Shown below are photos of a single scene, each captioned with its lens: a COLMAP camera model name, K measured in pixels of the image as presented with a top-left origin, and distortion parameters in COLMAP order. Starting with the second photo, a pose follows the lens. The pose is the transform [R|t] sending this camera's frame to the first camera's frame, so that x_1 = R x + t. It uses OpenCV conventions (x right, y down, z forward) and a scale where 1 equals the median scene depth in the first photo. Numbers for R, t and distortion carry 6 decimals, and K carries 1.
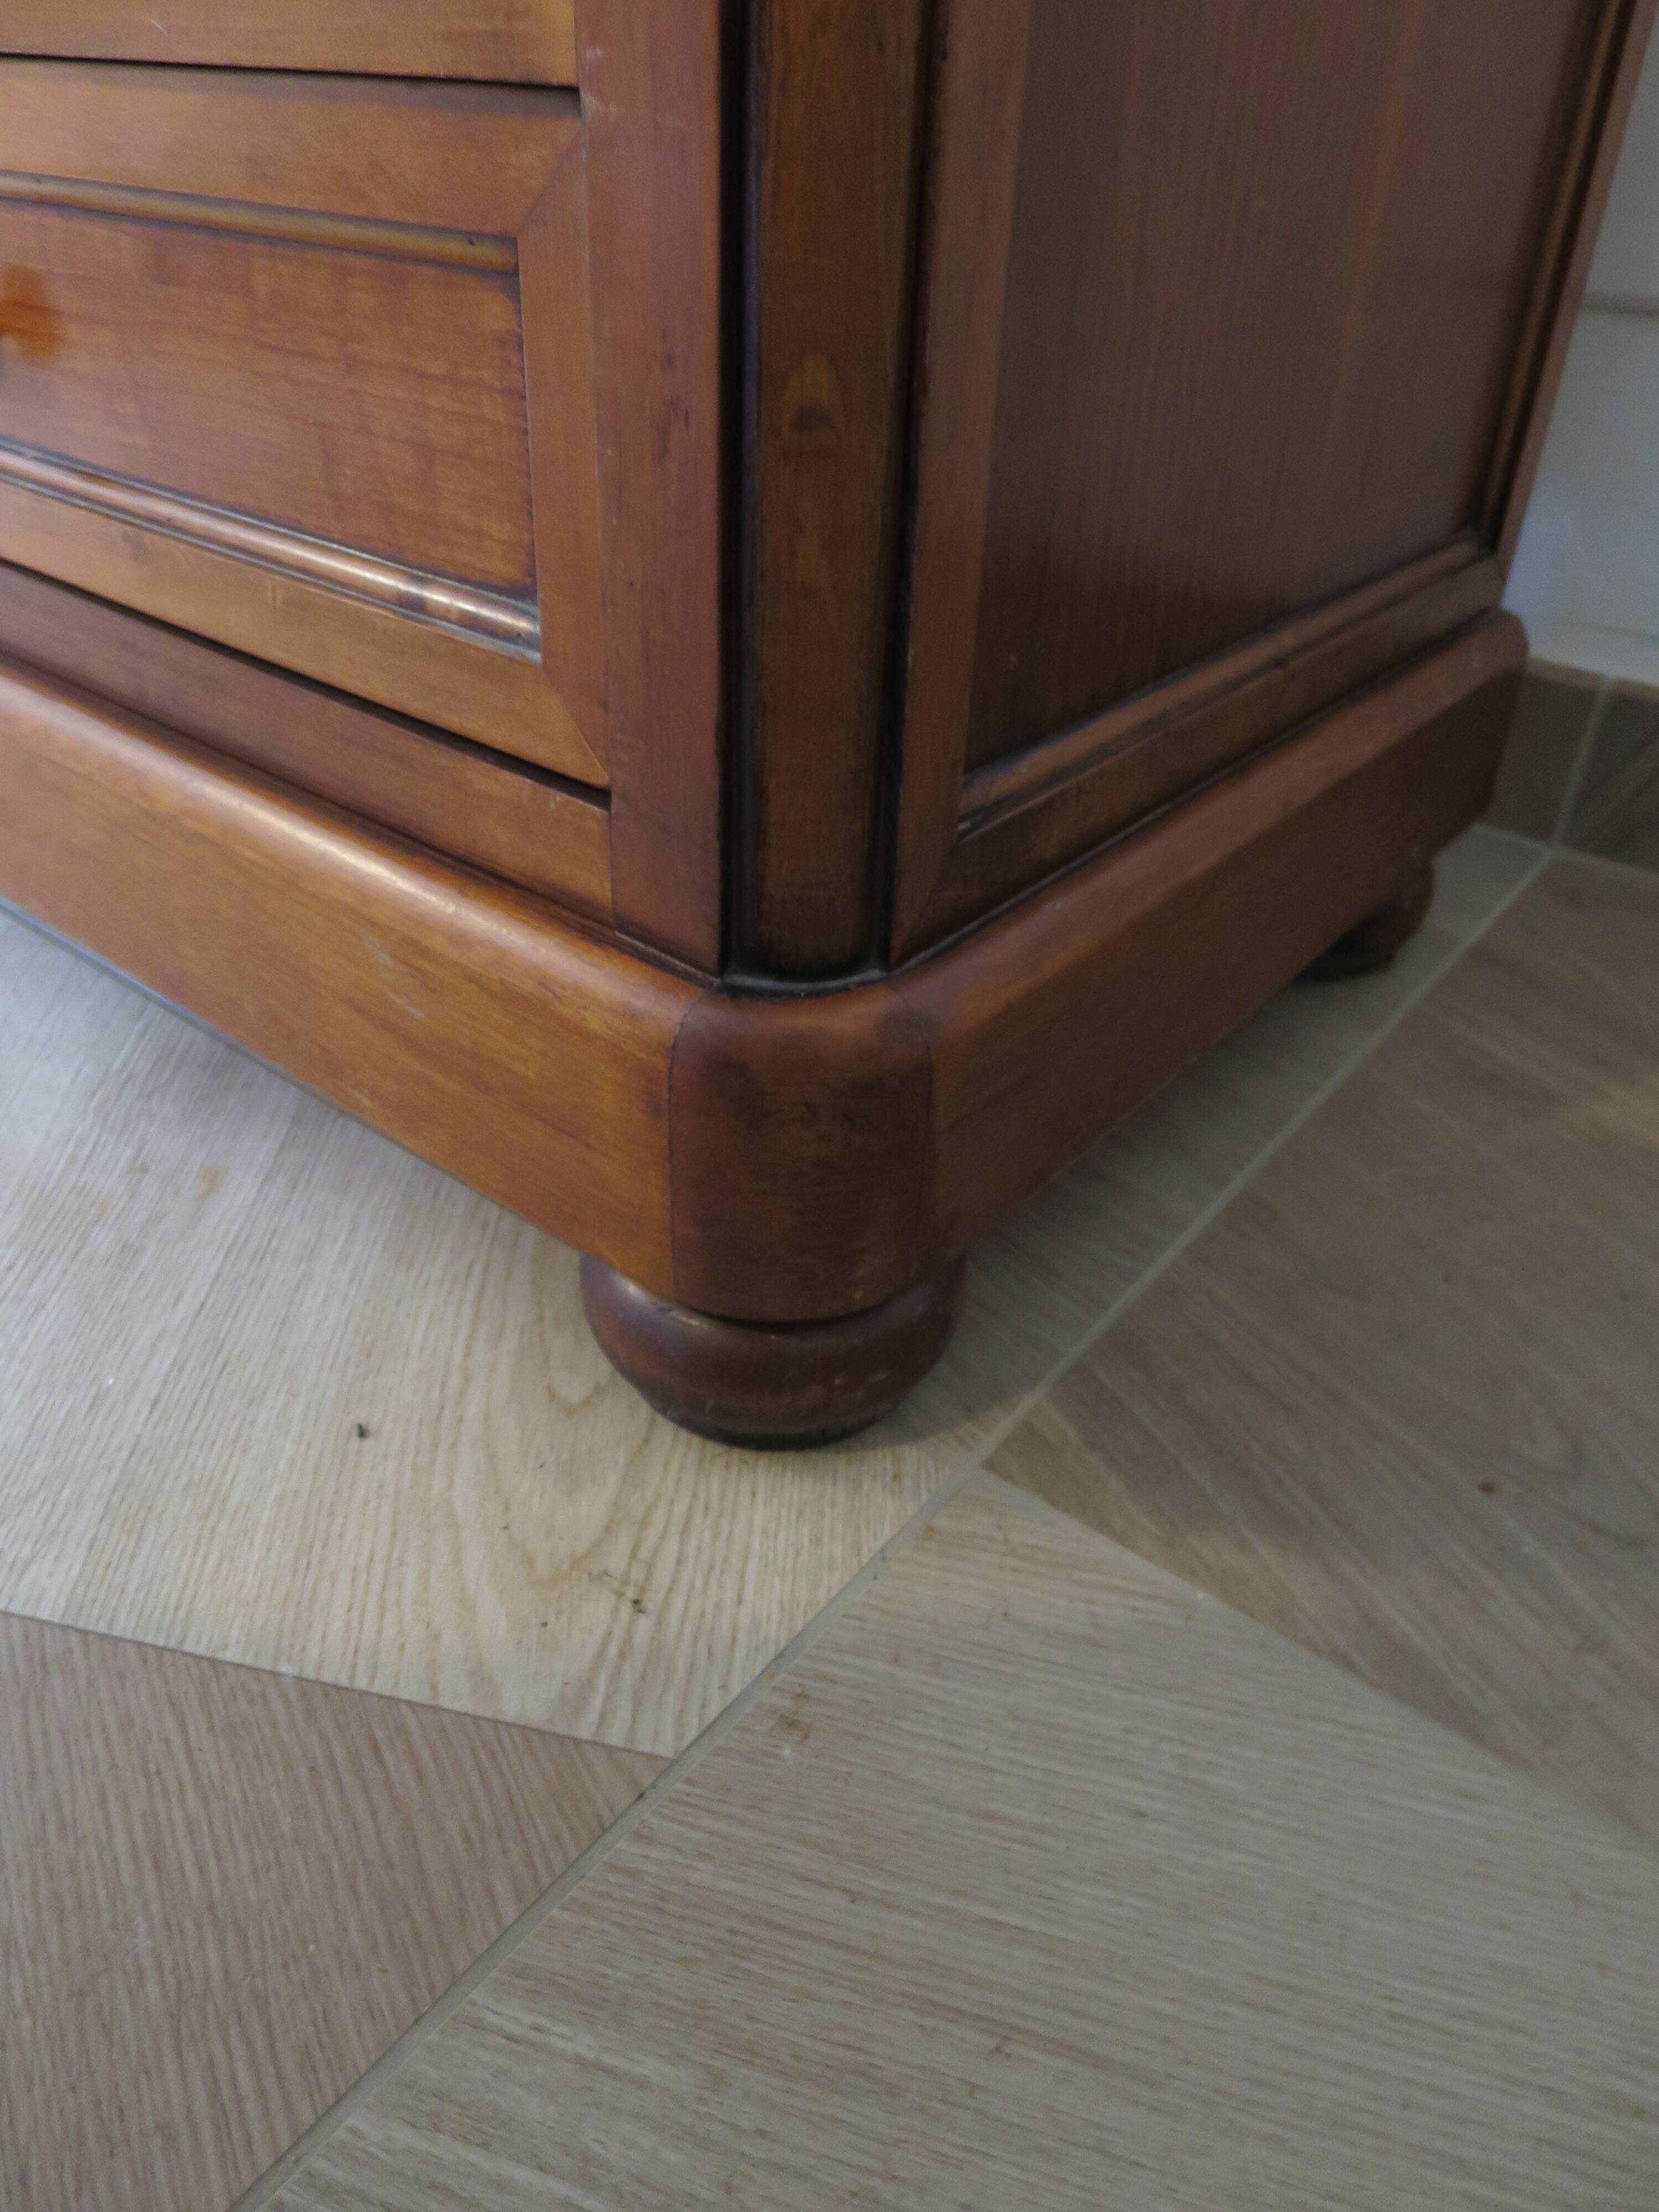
lens RADIAL K [[1589.3, 0, 829.5], [0, 1589.3, 1106.0], [0, 0, 1]] dist [-0.045990, 0.007363]
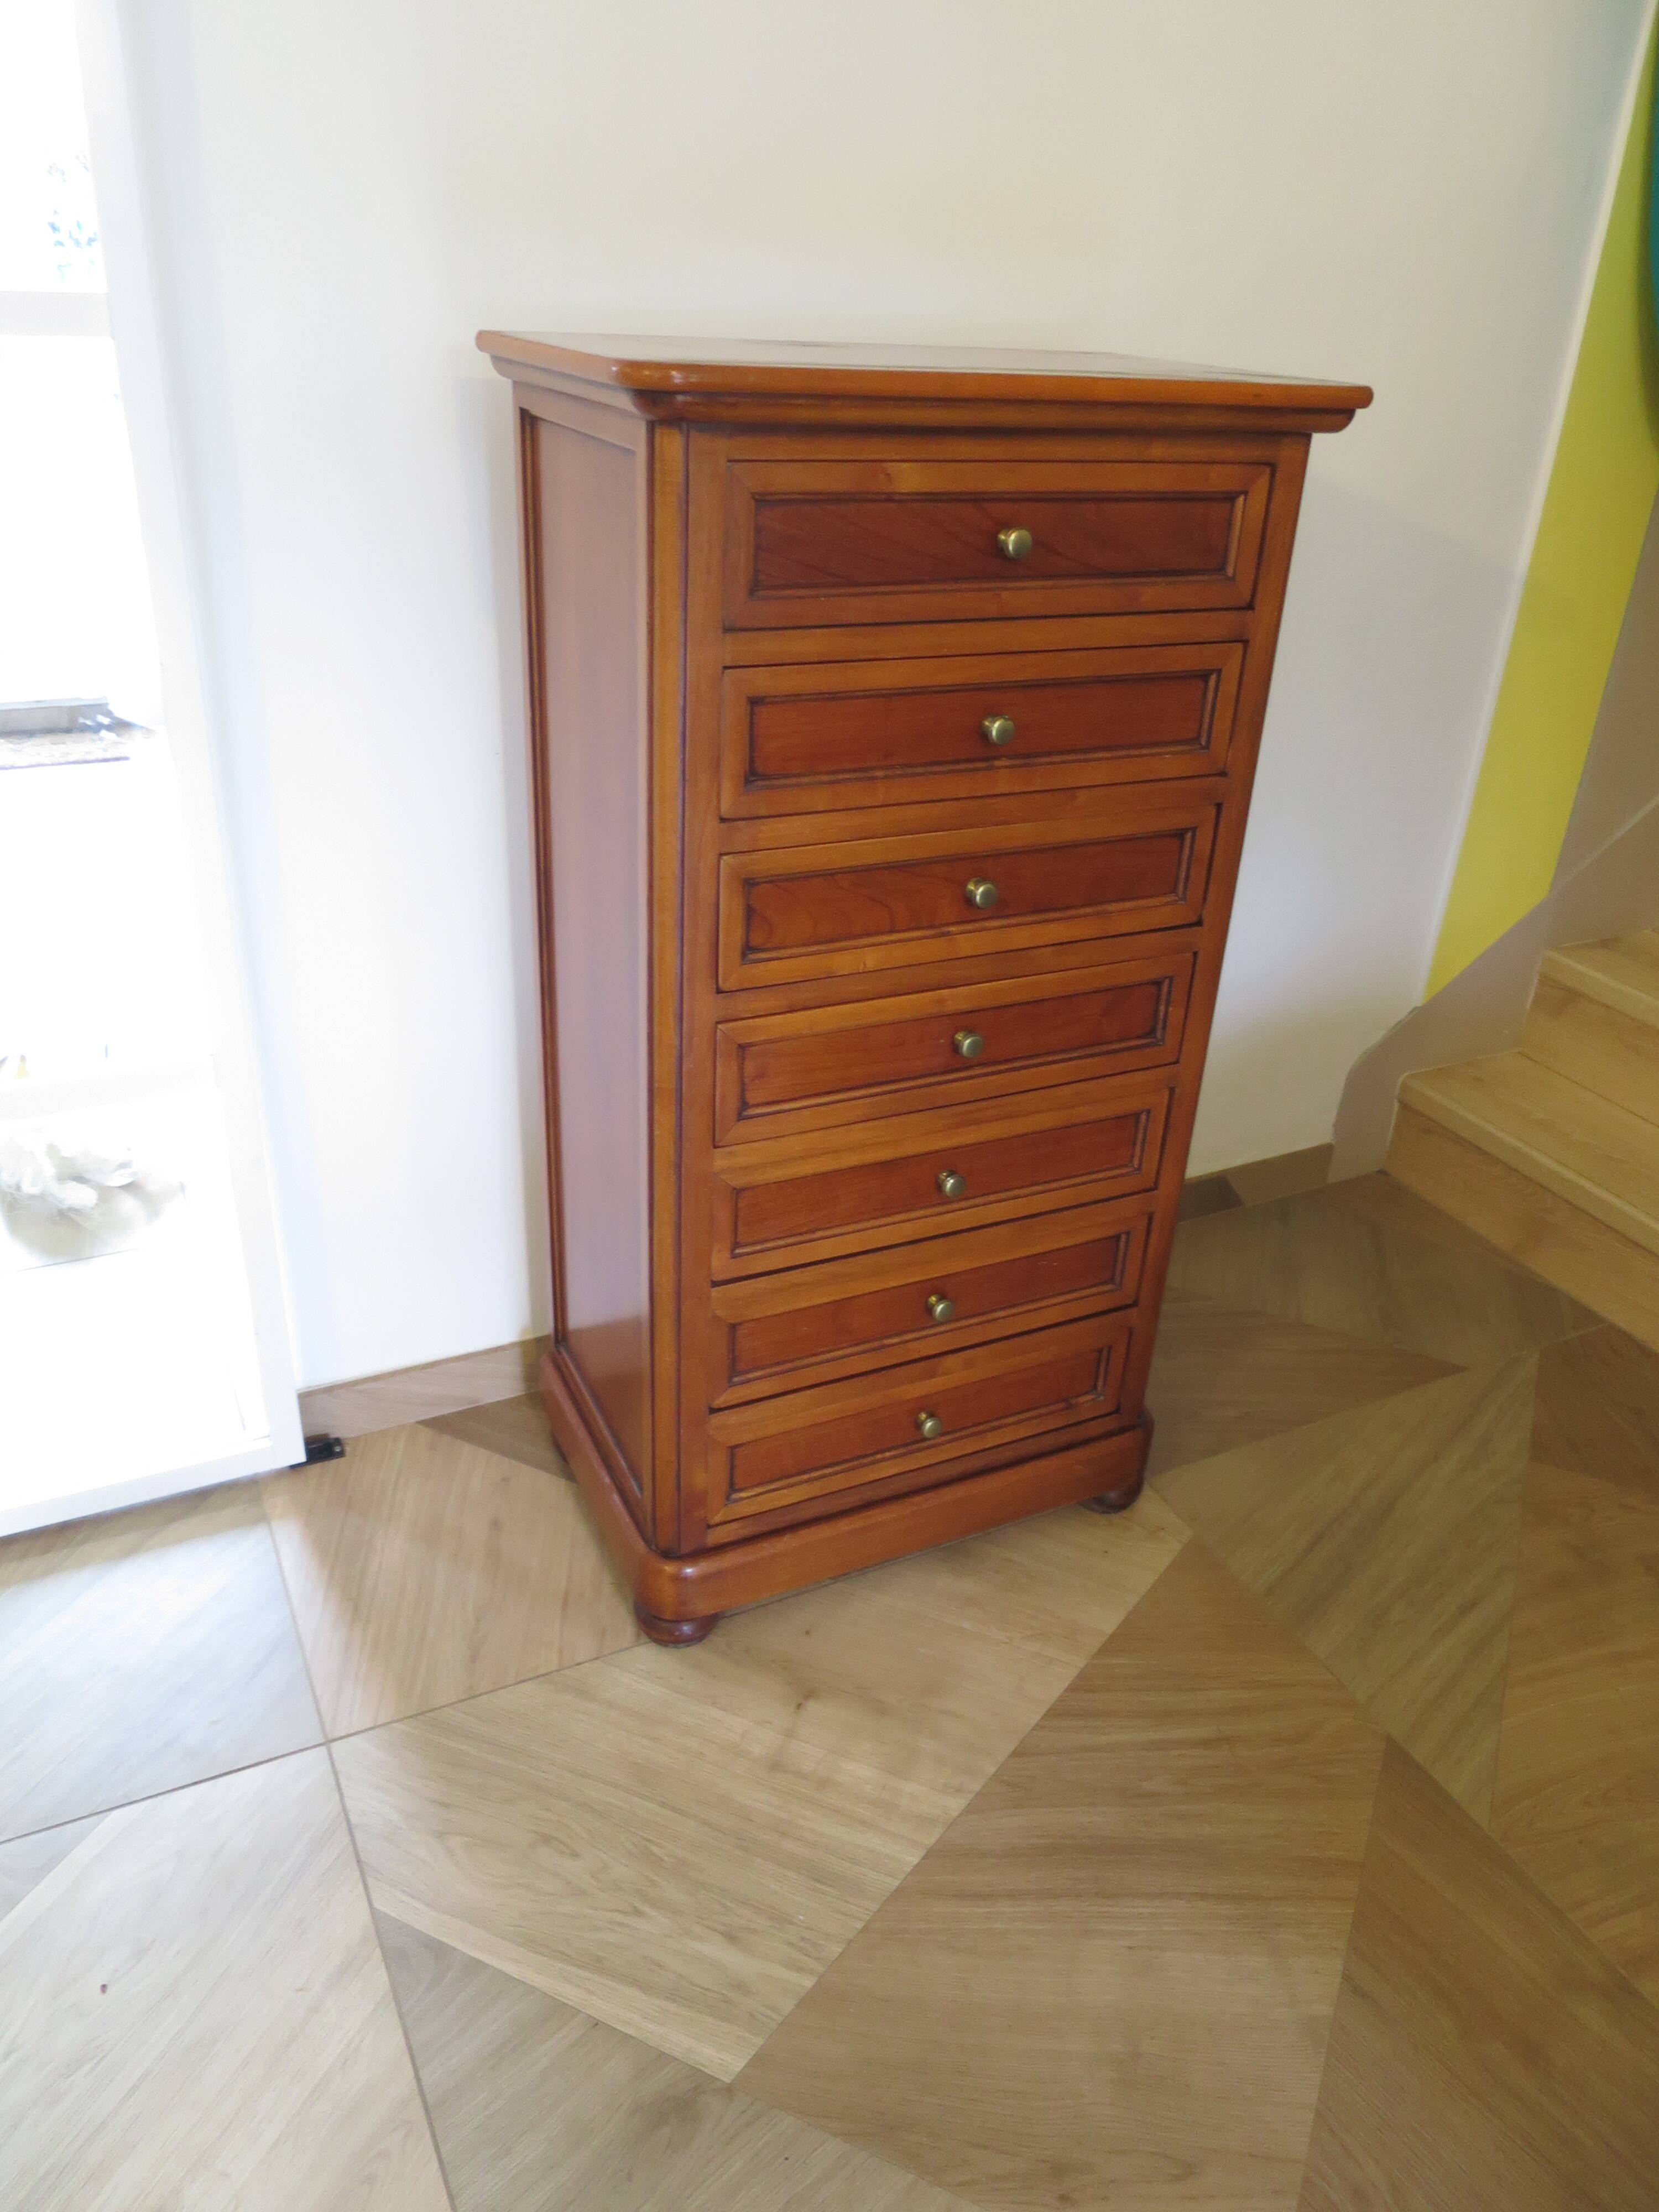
lens RADIAL K [[1592.8, 0, 832.9], [0, 1592.8, 1103.4], [0, 0, 1]] dist [-0.048008, 0.008979]
pose [[0.439091, -0.434613, 0.786327, -3.627867], [0.478735, 0.853793, 0.204573, -2.207707], [-0.760271, 0.286616, 0.582957, -1.489629]]
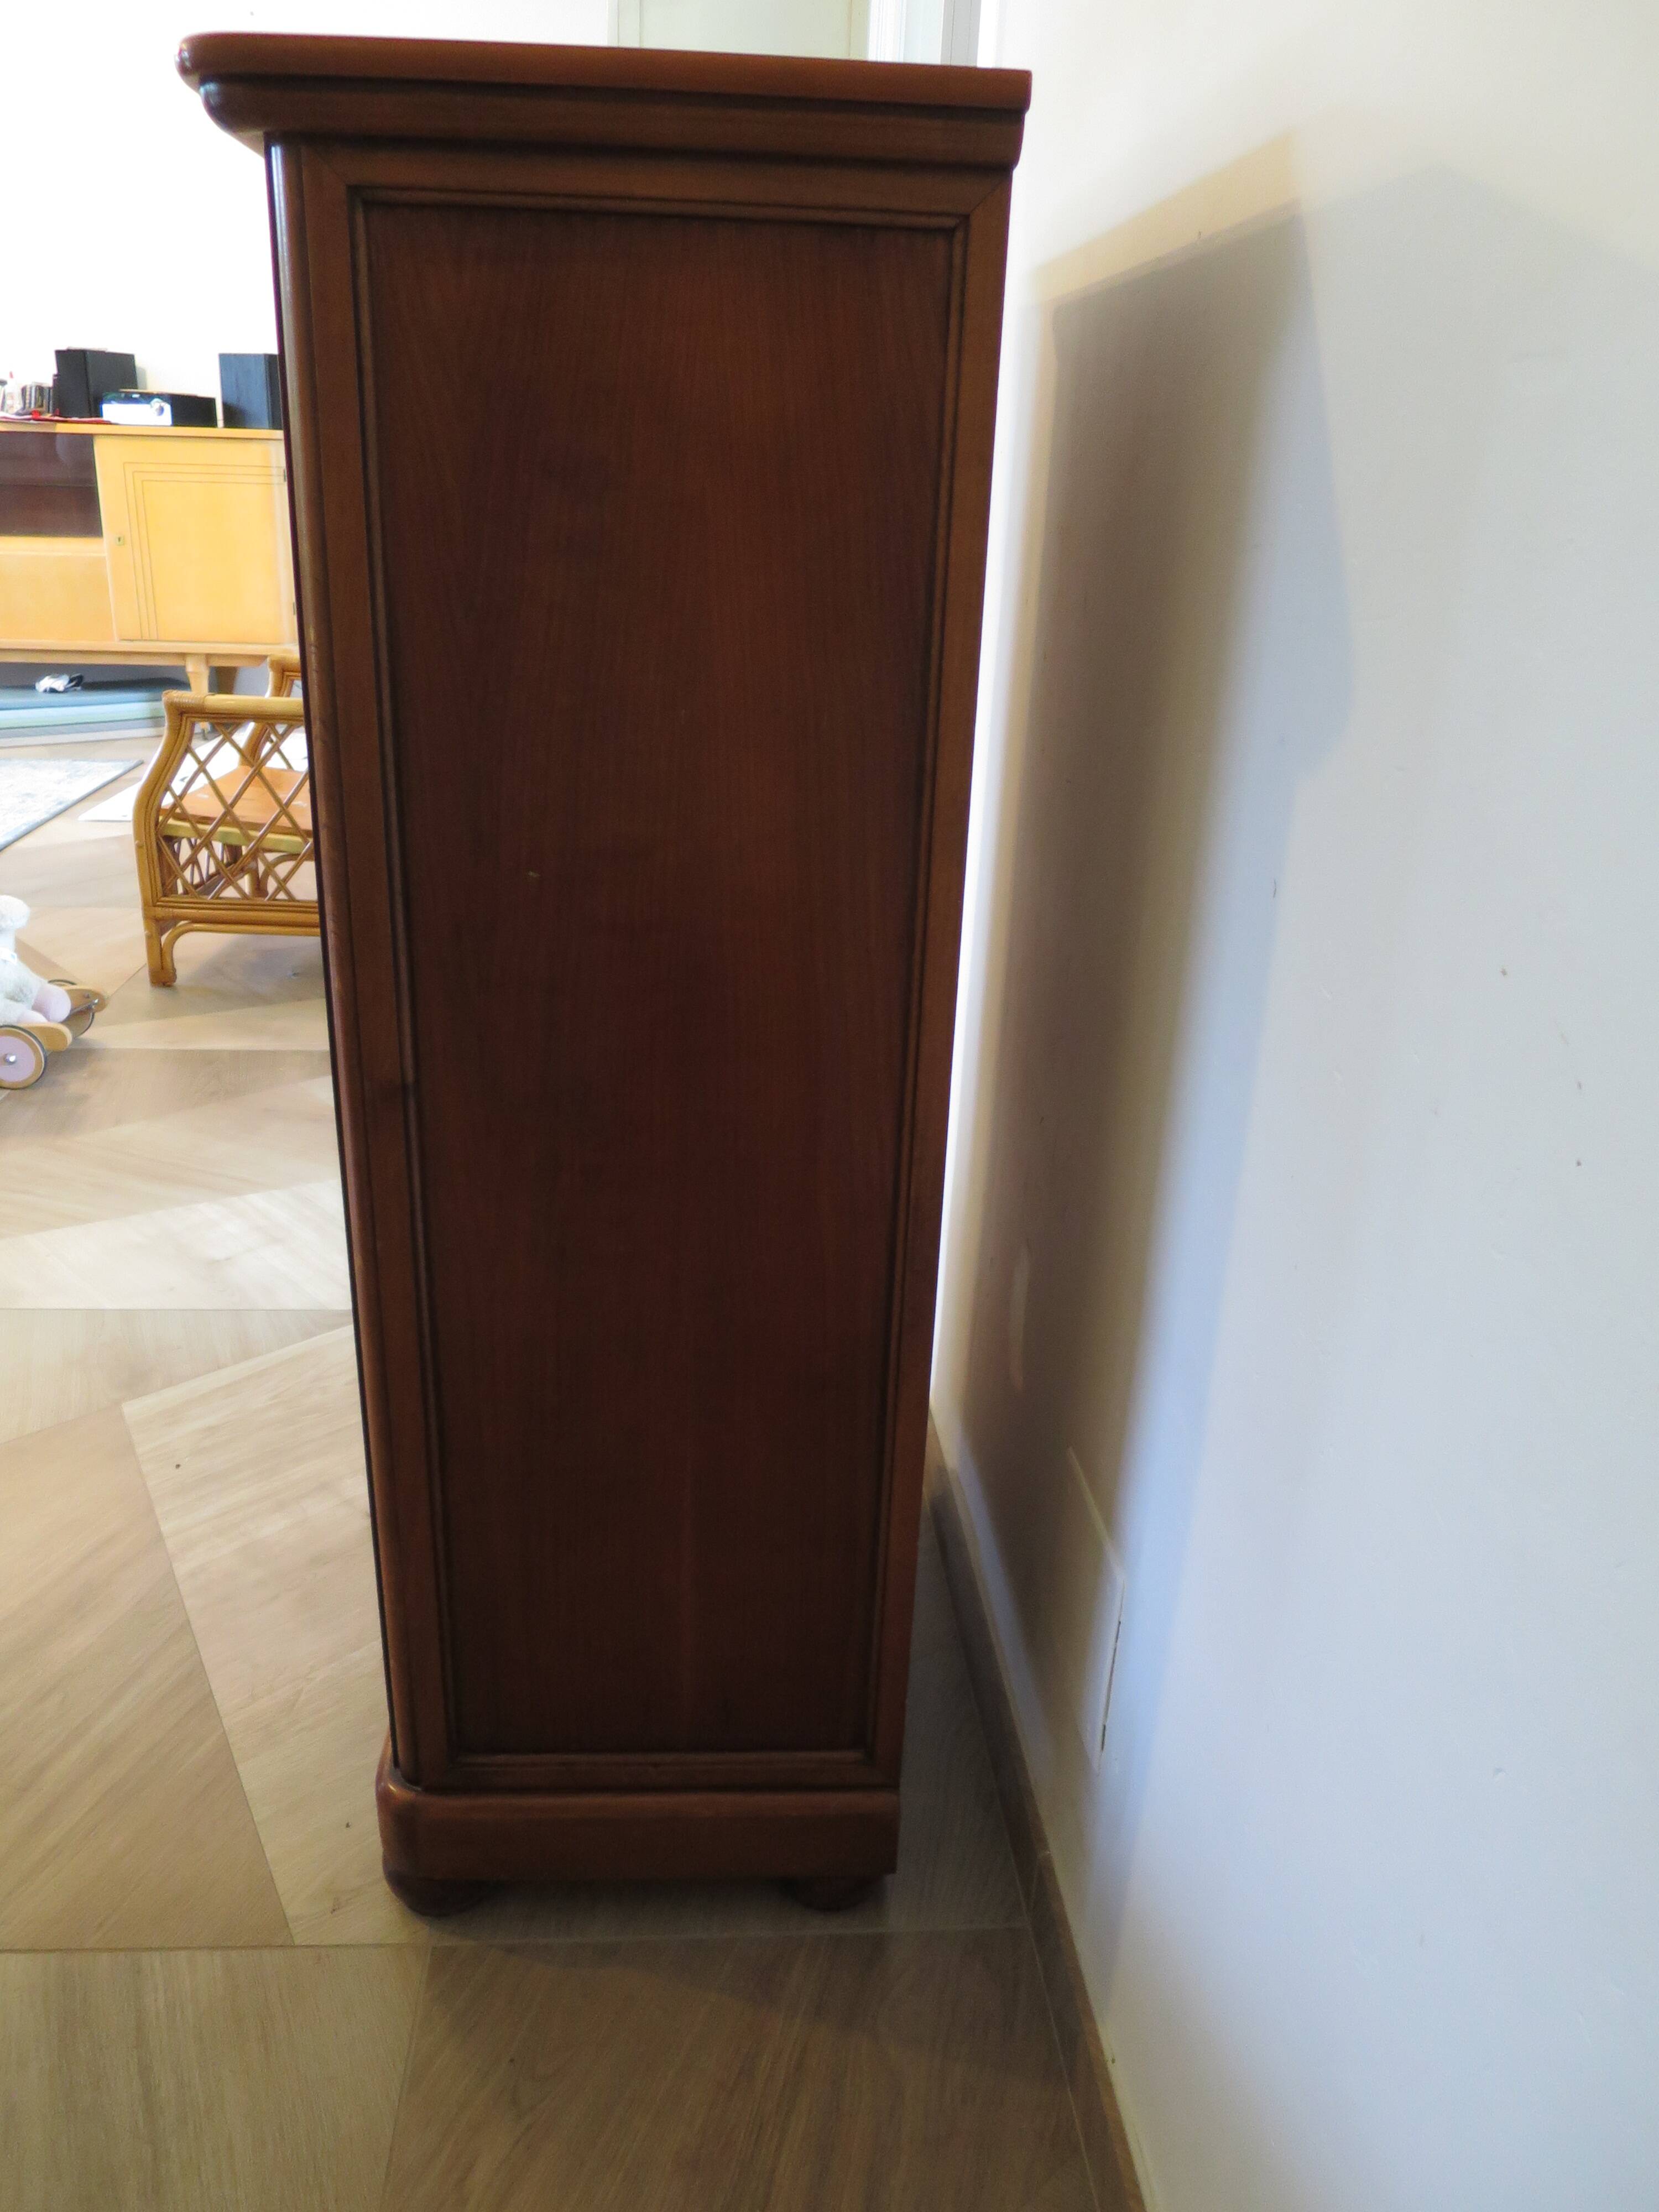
lens RADIAL K [[1599.6, 0, 833.4], [0, 1599.6, 1106.3], [0, 0, 1]] dist [-0.042228, 0.004526]
pose [[0.670678, 0.264630, -0.692937, 2.236071], [-0.428618, 0.900702, -0.070875, -1.328009], [0.605374, 0.344540, 0.717506, -1.288719]]
